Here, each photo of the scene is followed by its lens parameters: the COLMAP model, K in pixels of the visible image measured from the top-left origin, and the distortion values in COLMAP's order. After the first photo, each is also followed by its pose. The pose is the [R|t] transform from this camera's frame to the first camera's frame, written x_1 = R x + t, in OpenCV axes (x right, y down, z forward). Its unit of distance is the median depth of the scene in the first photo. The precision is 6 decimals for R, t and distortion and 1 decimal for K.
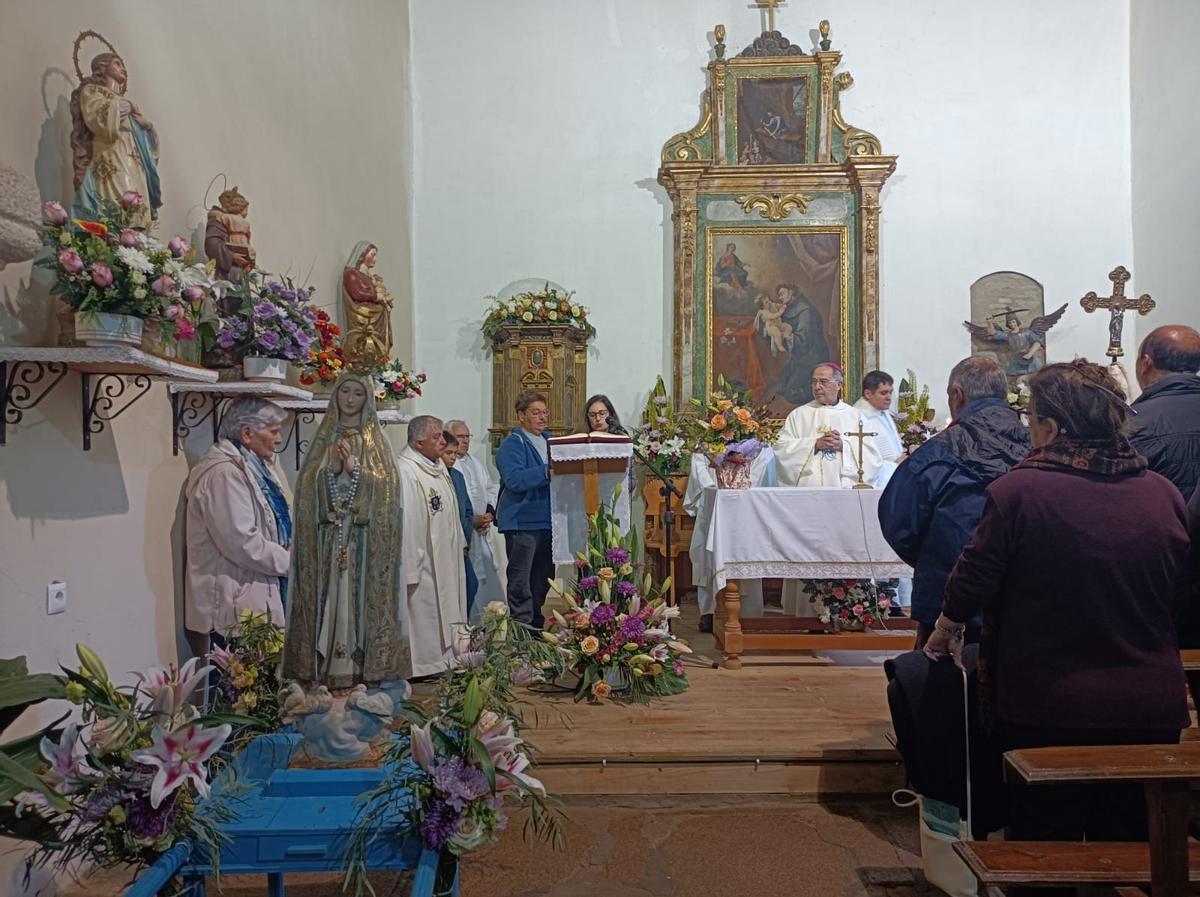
lens RADIAL K [[879.6, 0, 601.0], [0, 879.6, 454.6], [0, 0, 1]] dist [0.037456, -0.036026]
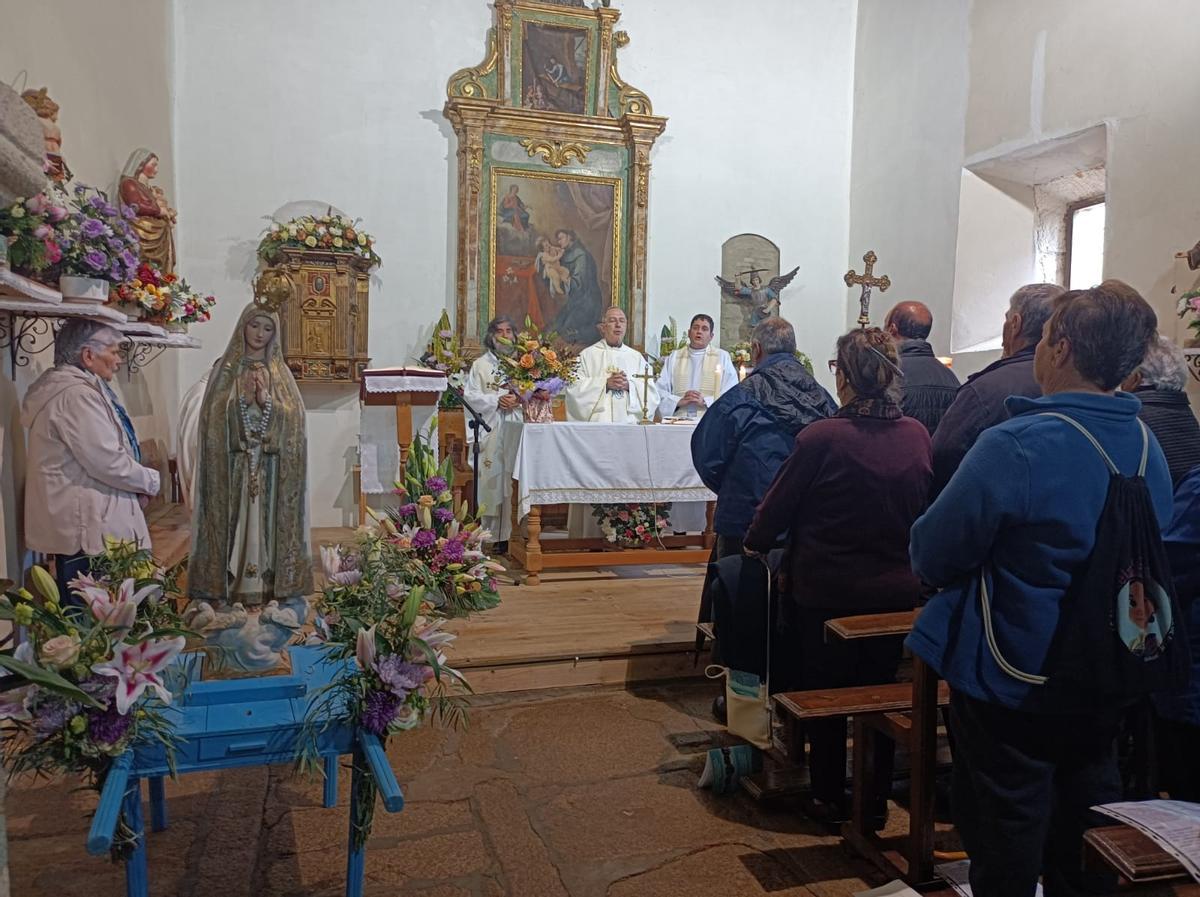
lens RADIAL K [[879.6, 0, 596.6], [0, 879.6, 452.4], [0, 0, 1]] dist [0.037456, -0.036026]
pose [[0.955081, 0.006932, 0.296263, -0.115438], [-0.029417, 0.997006, 0.071505, -0.005123], [-0.294881, -0.077009, 0.952426, -0.071049]]
